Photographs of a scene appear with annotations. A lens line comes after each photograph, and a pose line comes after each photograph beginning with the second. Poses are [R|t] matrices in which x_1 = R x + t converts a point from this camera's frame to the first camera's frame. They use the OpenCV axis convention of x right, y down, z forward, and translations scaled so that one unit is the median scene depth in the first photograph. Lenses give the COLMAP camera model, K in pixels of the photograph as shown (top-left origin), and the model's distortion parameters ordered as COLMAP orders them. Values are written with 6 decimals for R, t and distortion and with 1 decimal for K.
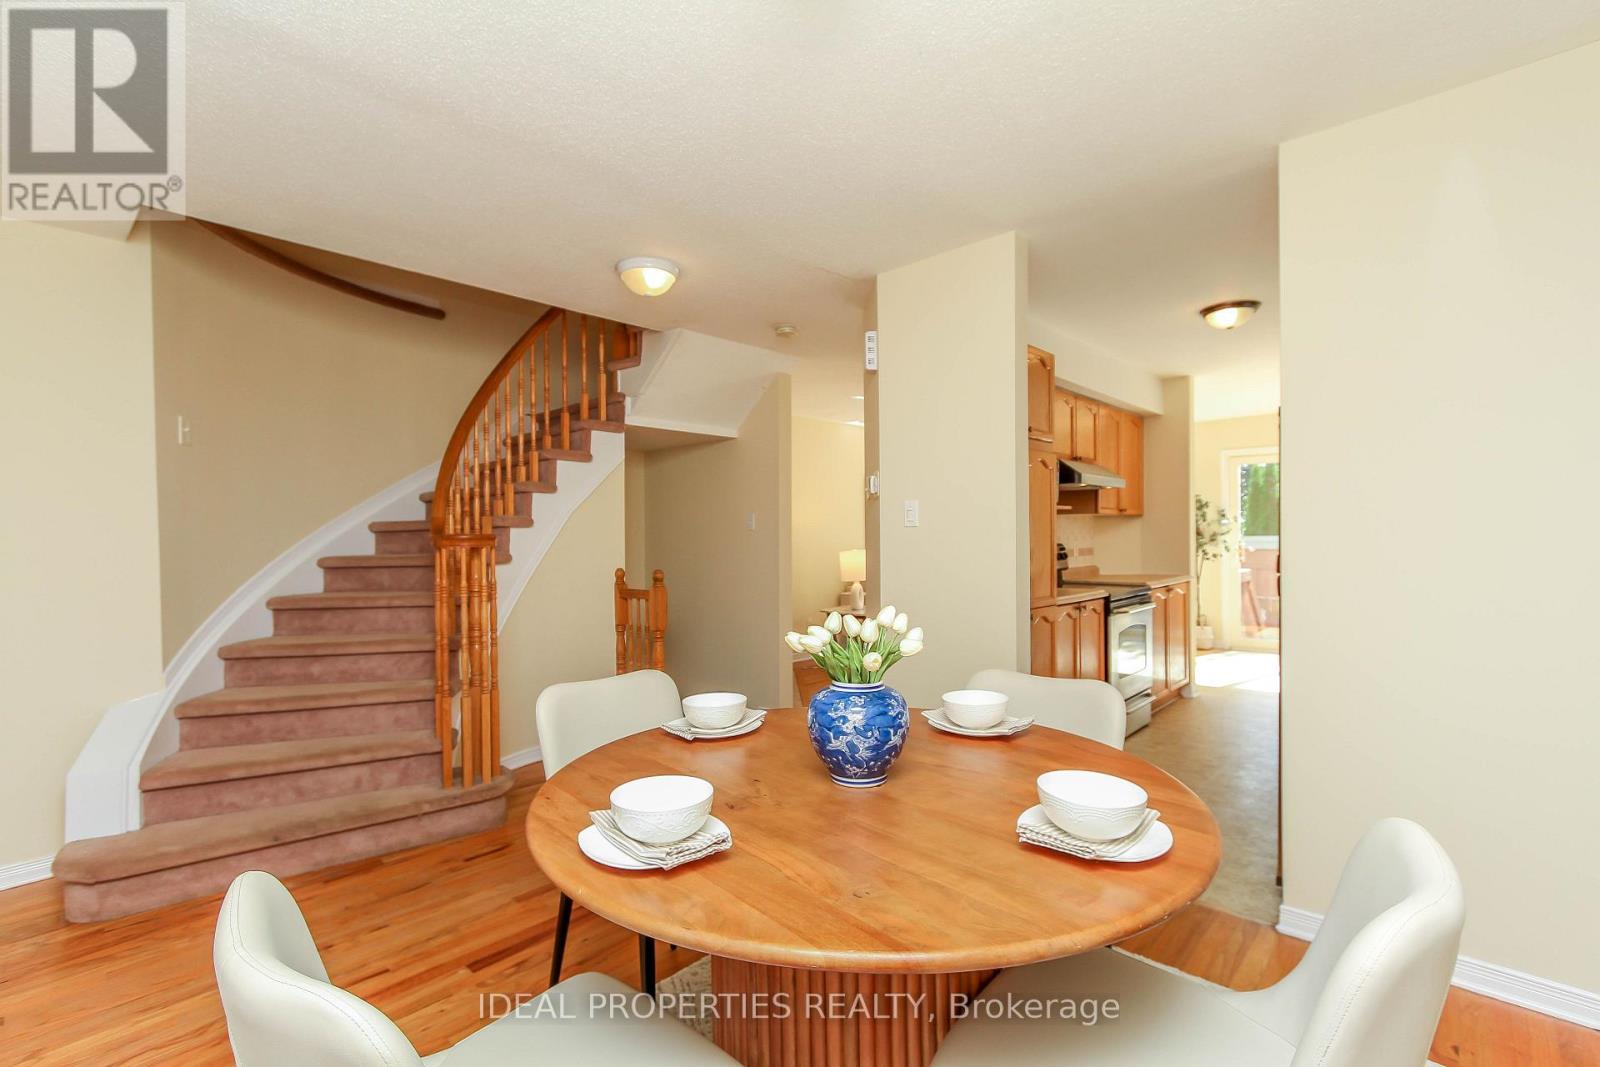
lens RADIAL K [[724.7, 0, 790.9], [0, 724.7, 540.5], [0, 0, 1]] dist [-0.002285, 0.002087]
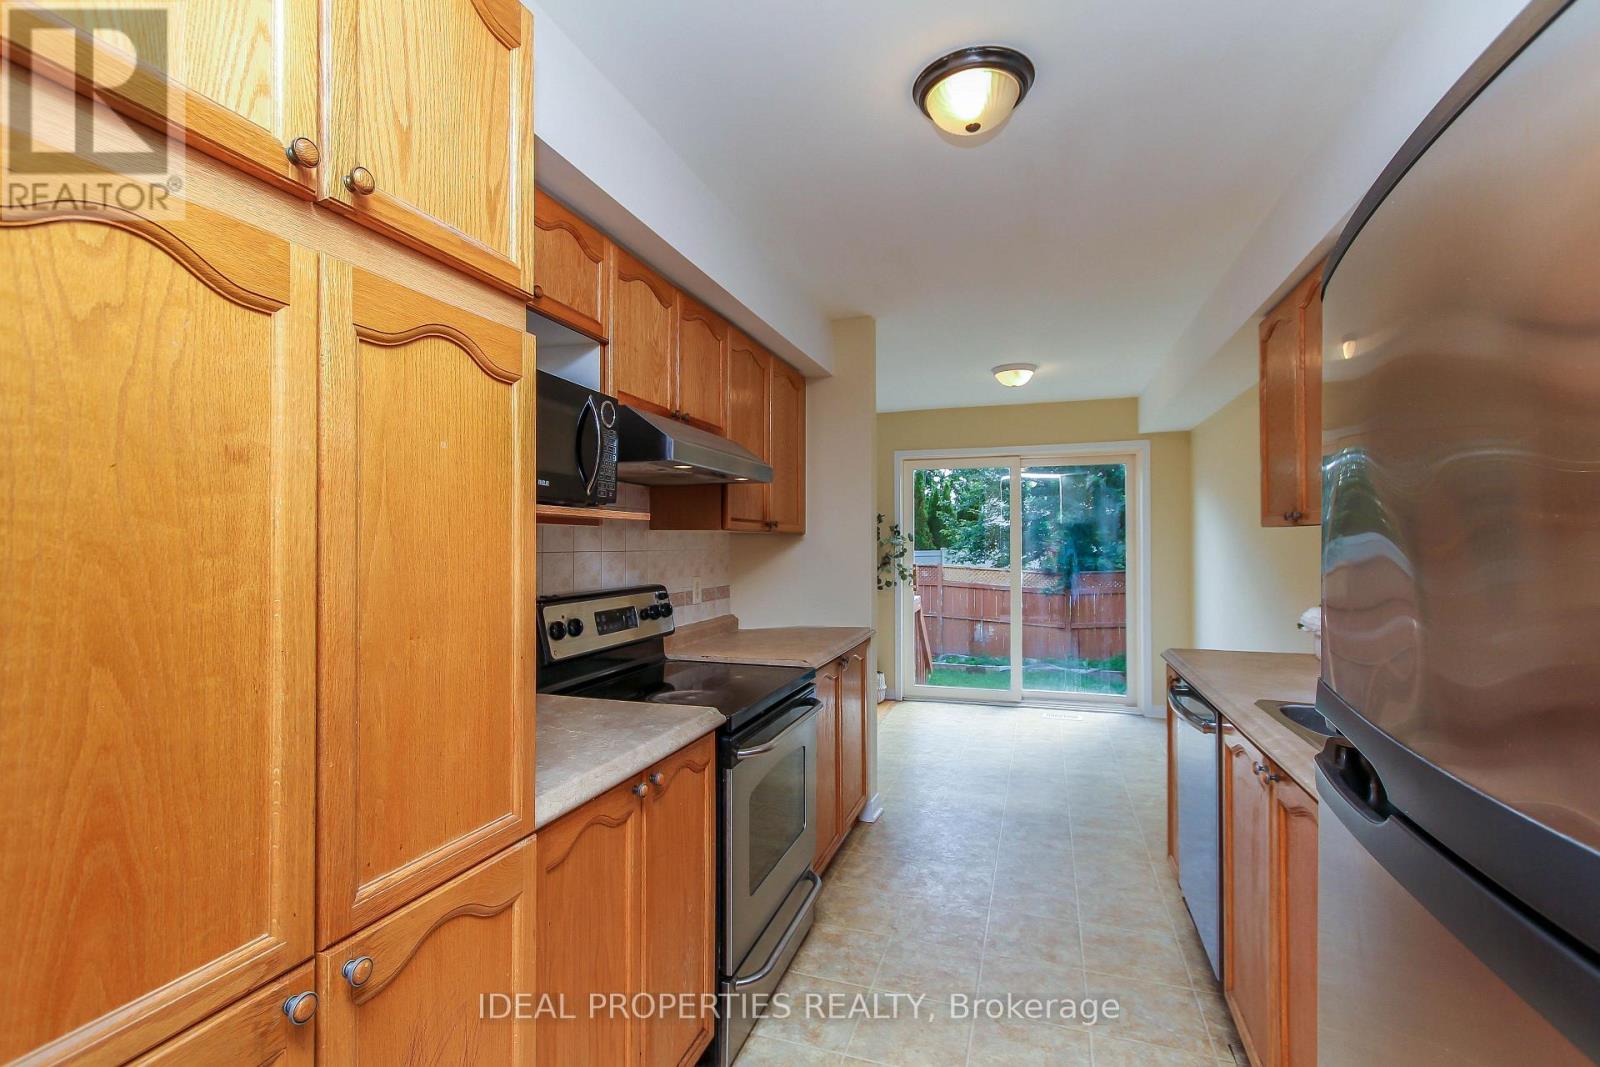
lens RADIAL K [[724.7, 0, 801.4], [0, 724.7, 537.7], [0, 0, 1]] dist [-0.002285, 0.002087]
pose [[0.904438, 0.010040, 0.426486, 0.660643], [-0.002904, 0.999845, -0.017379, -0.059917], [-0.426595, 0.014480, 0.904327, 1.324010]]
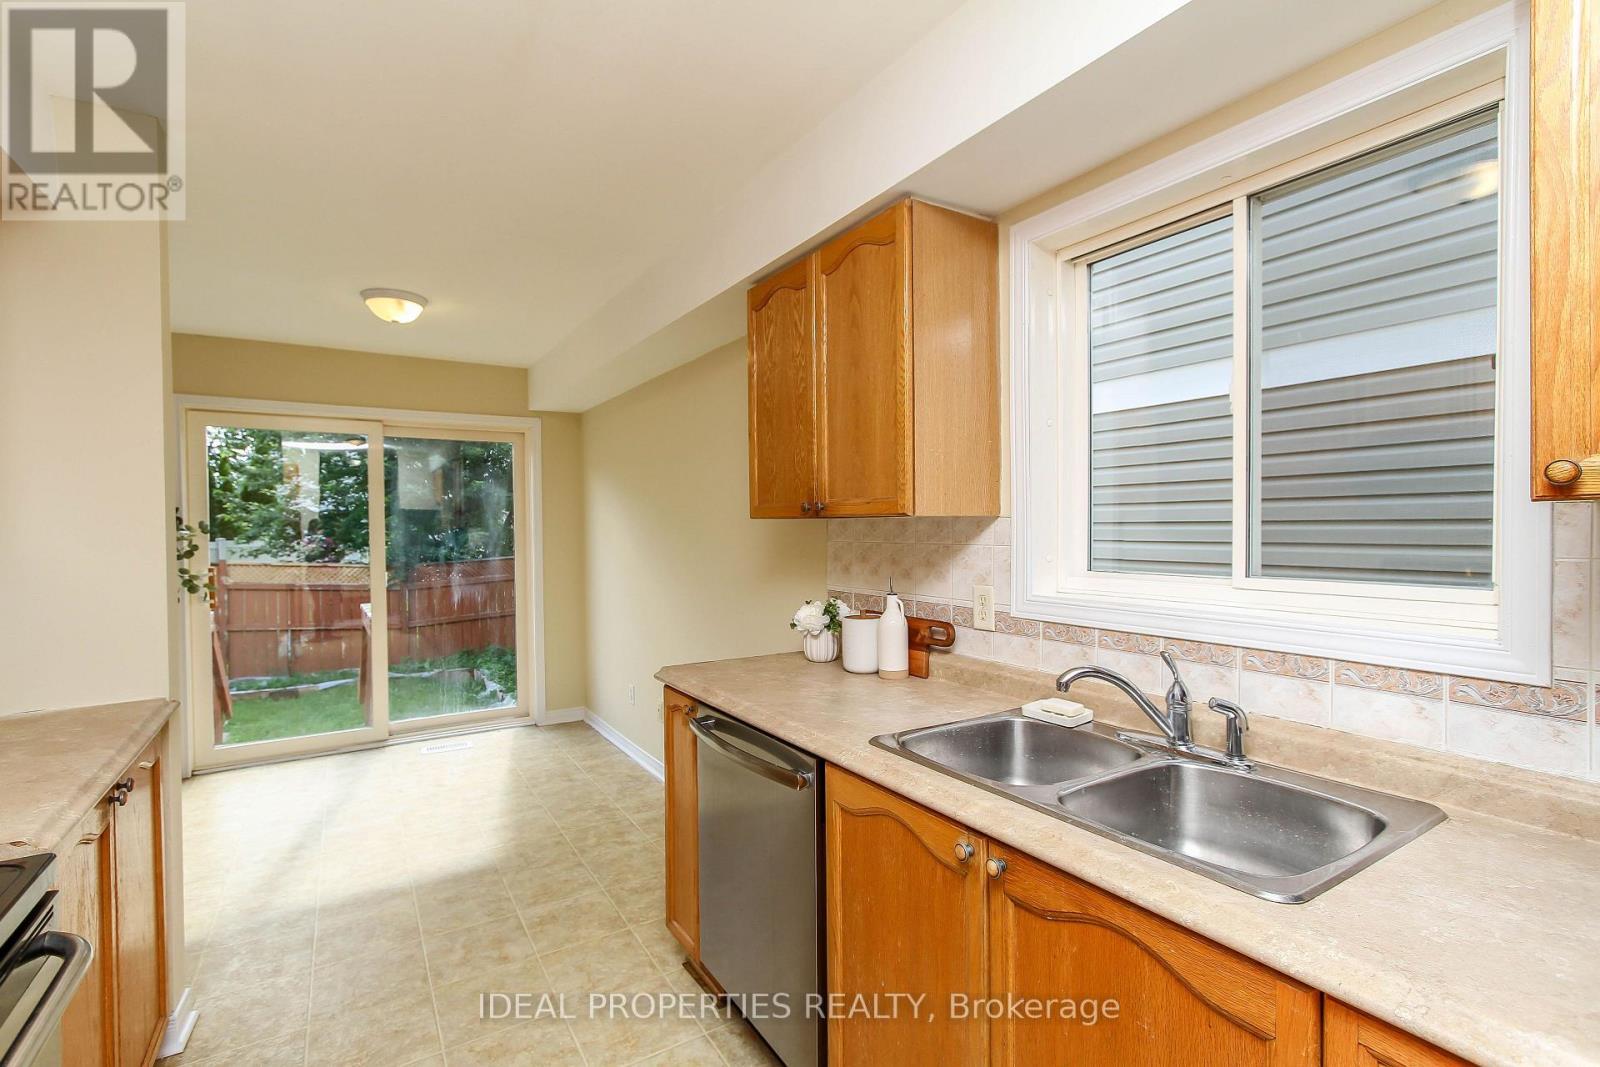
lens RADIAL K [[724.7, 0, 798.9], [0, 724.7, 537.7], [0, 0, 1]] dist [-0.002285, 0.002087]
pose [[0.249850, -0.007800, 0.968253, 0.750765], [0.010751, 0.999928, 0.005281, -0.068897], [-0.968225, 0.009090, 0.249916, 1.546898]]
